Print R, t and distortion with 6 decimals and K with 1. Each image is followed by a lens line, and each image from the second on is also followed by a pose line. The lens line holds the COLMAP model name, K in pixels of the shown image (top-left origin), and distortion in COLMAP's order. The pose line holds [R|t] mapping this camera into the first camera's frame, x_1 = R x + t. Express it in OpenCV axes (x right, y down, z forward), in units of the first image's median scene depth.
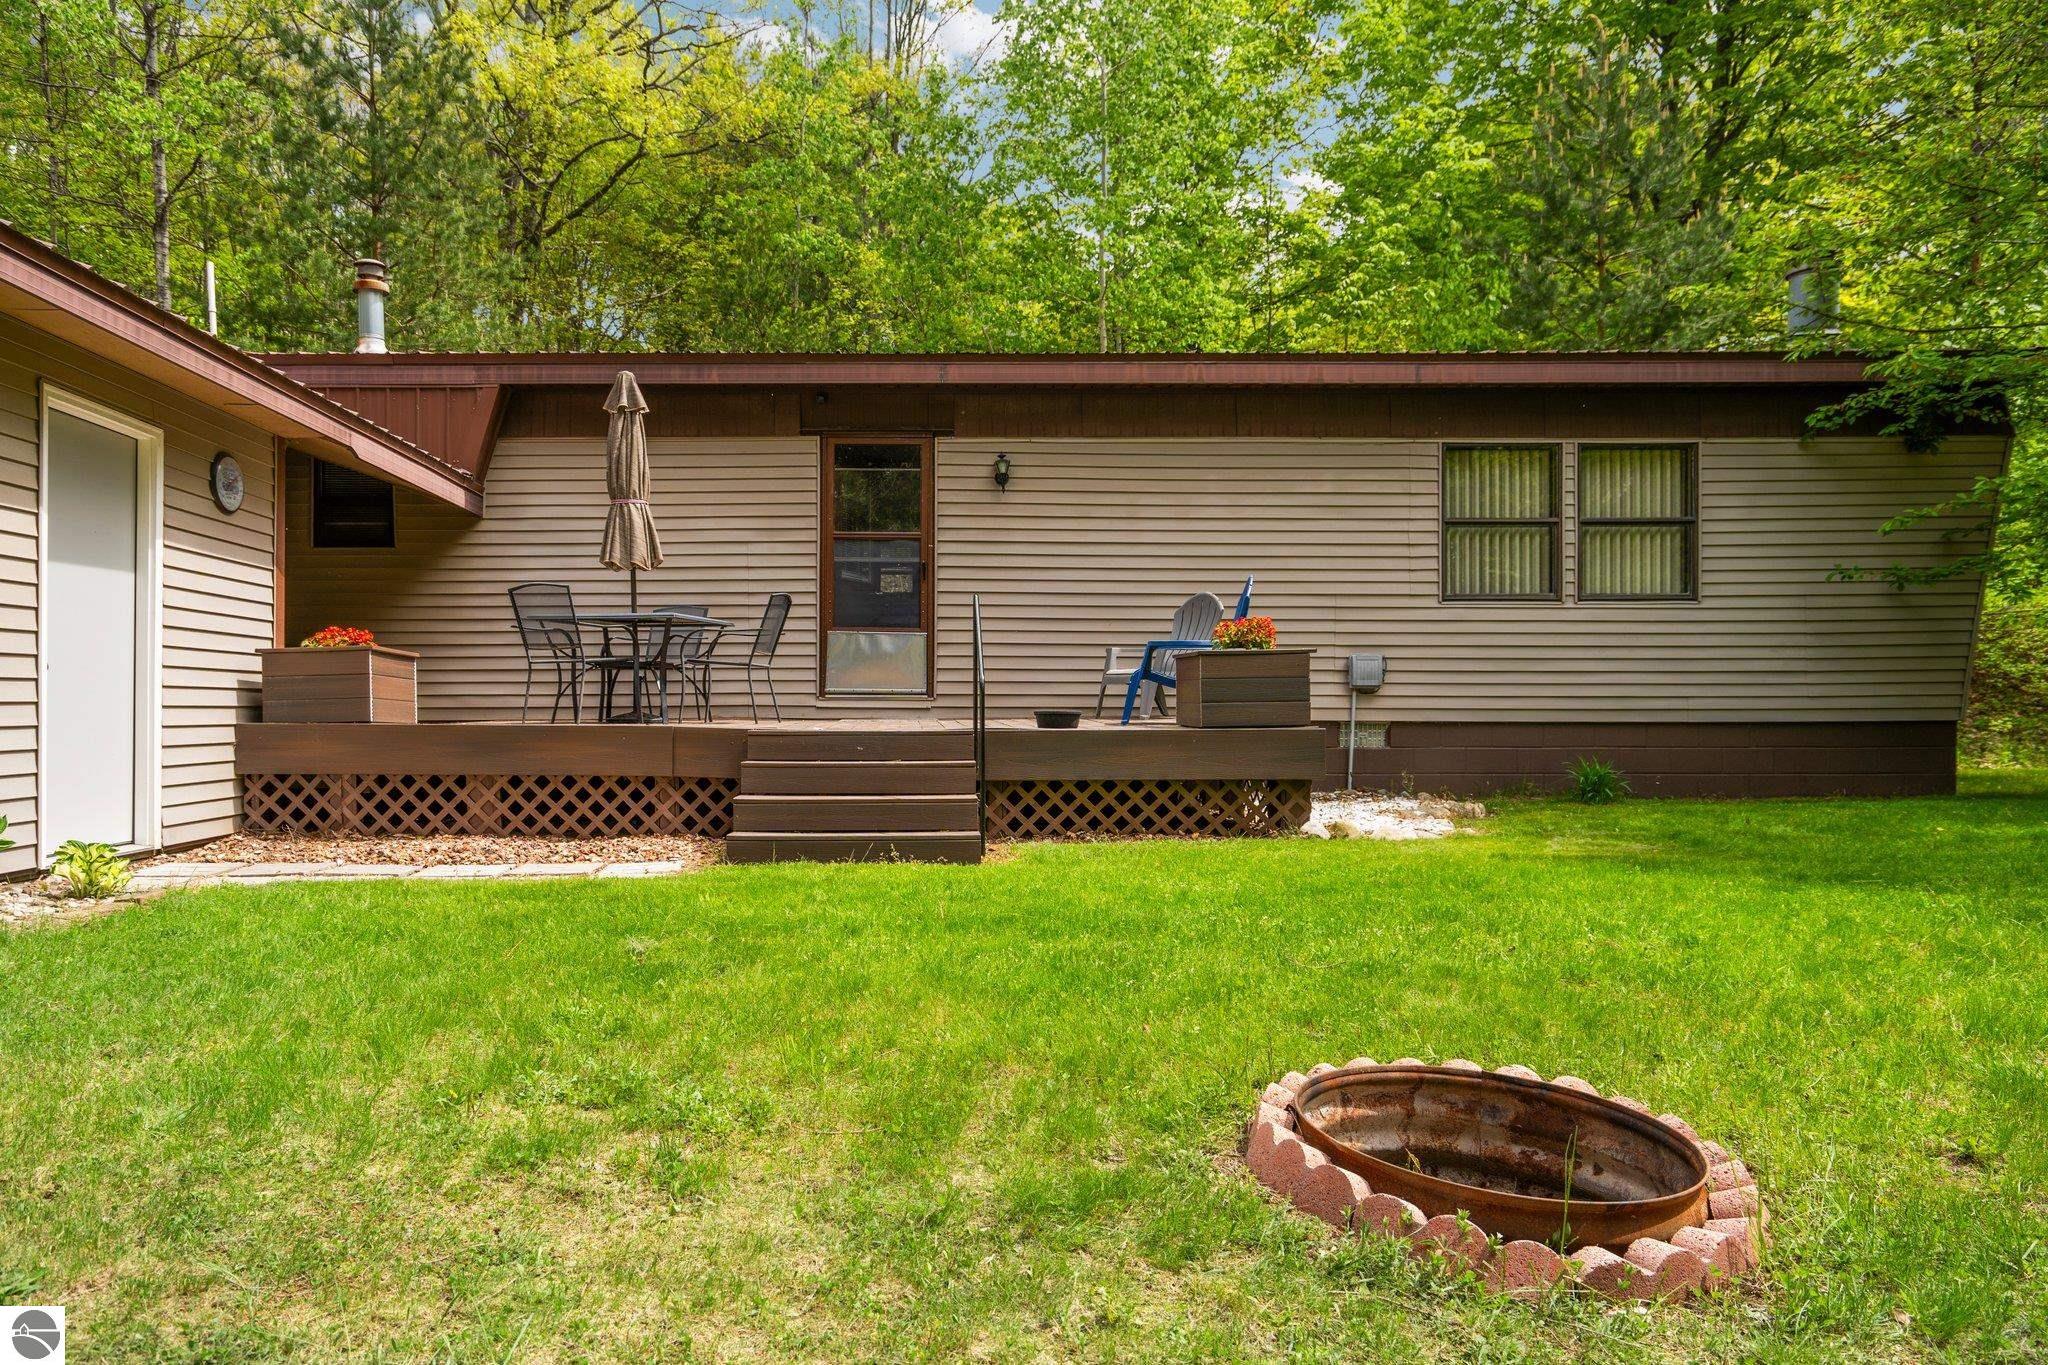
lens RADIAL K [[1254.7, 0, 891.2], [0, 1254.7, 690.5], [0, 0, 1]] dist [0.007313, 0.001900]
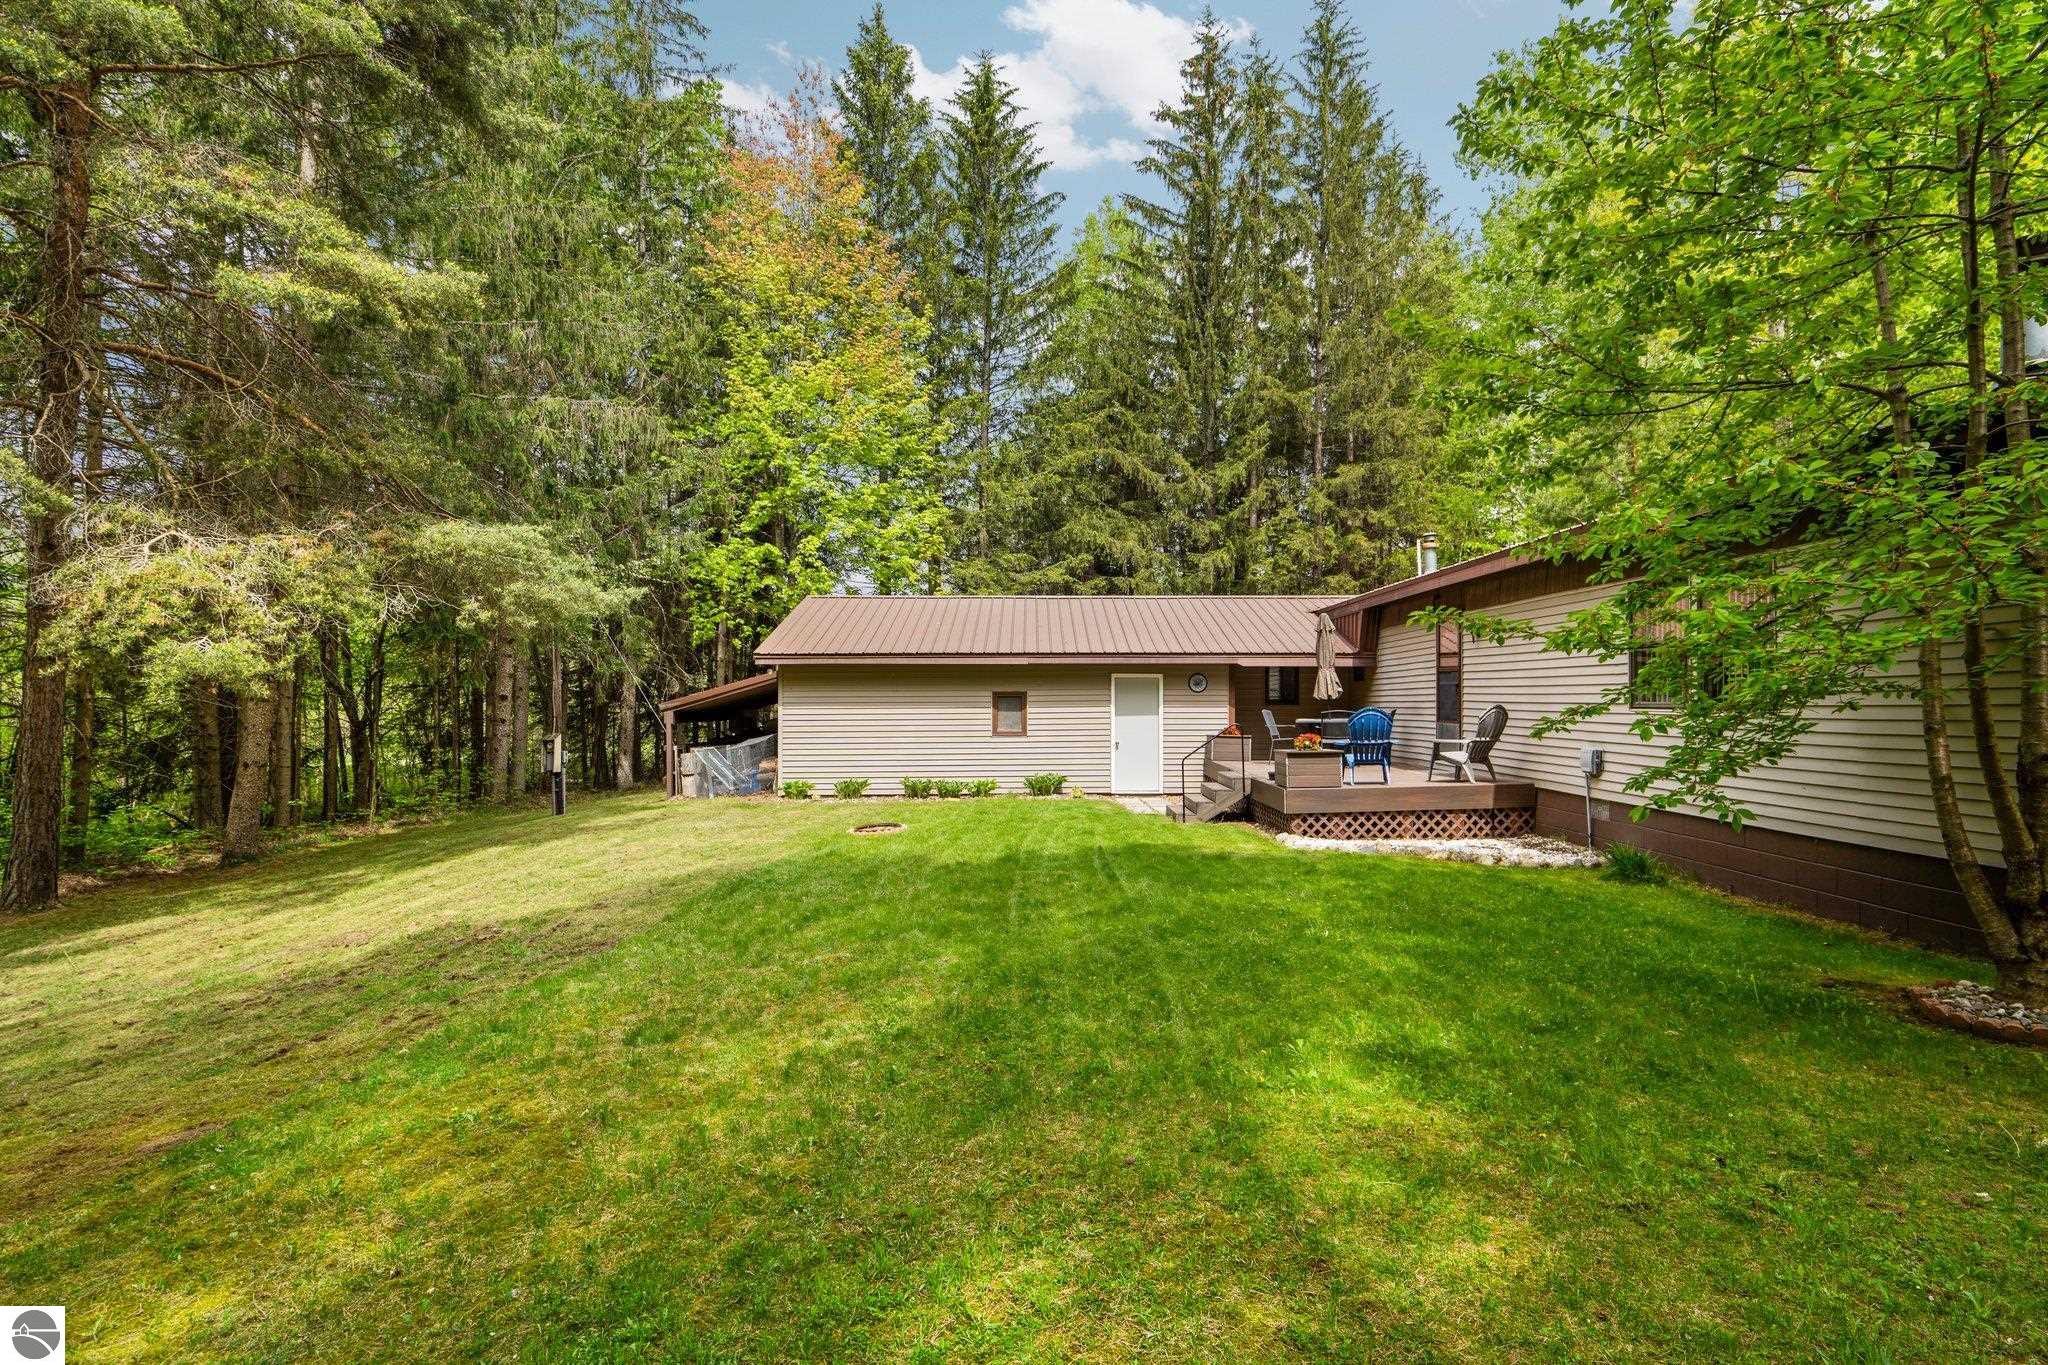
lens RADIAL K [[1088.4, 0, 1024.0], [0, 1088.4, 682.5], [0, 0, 1]] dist [-0.000310, -0.000008]
pose [[-0.004144, -0.016777, -0.999851, 1.617601], [0.015704, 0.999735, -0.016840, -0.092987], [0.999868, -0.015772, -0.003880, 0.425373]]
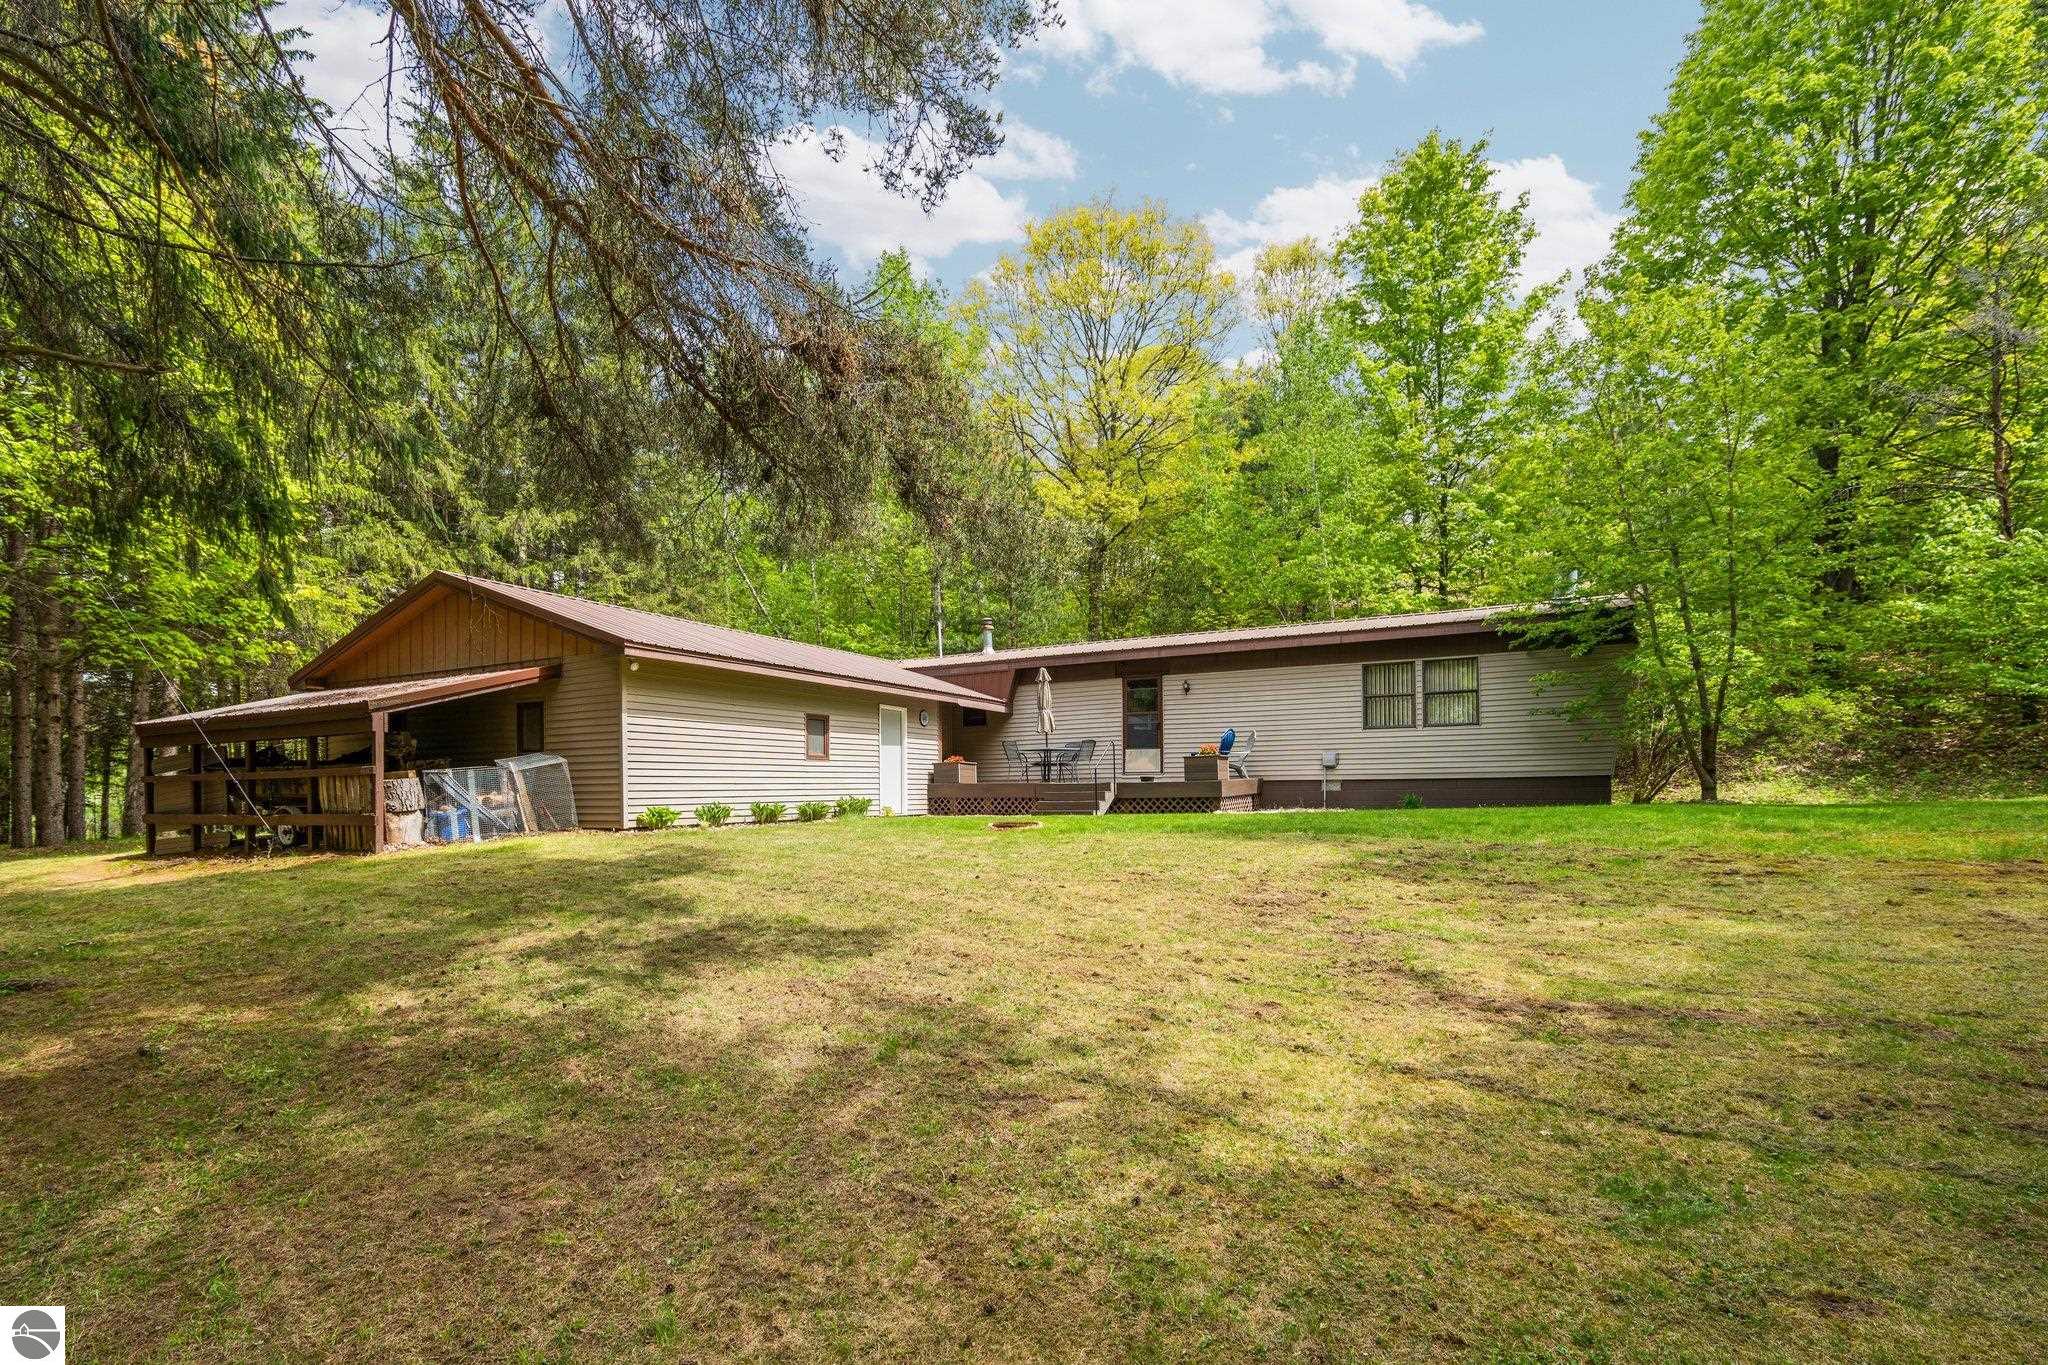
lens RADIAL K [[964.8, 0, 1029.3], [0, 964.8, 767.9], [0, 0, 1]] dist [-0.001631, 0.000054]
pose [[0.886898, -0.021551, -0.461461, 0.766661], [0.017424, 0.999761, -0.013202, 0.016843], [0.461636, 0.003668, 0.887062, -0.998632]]
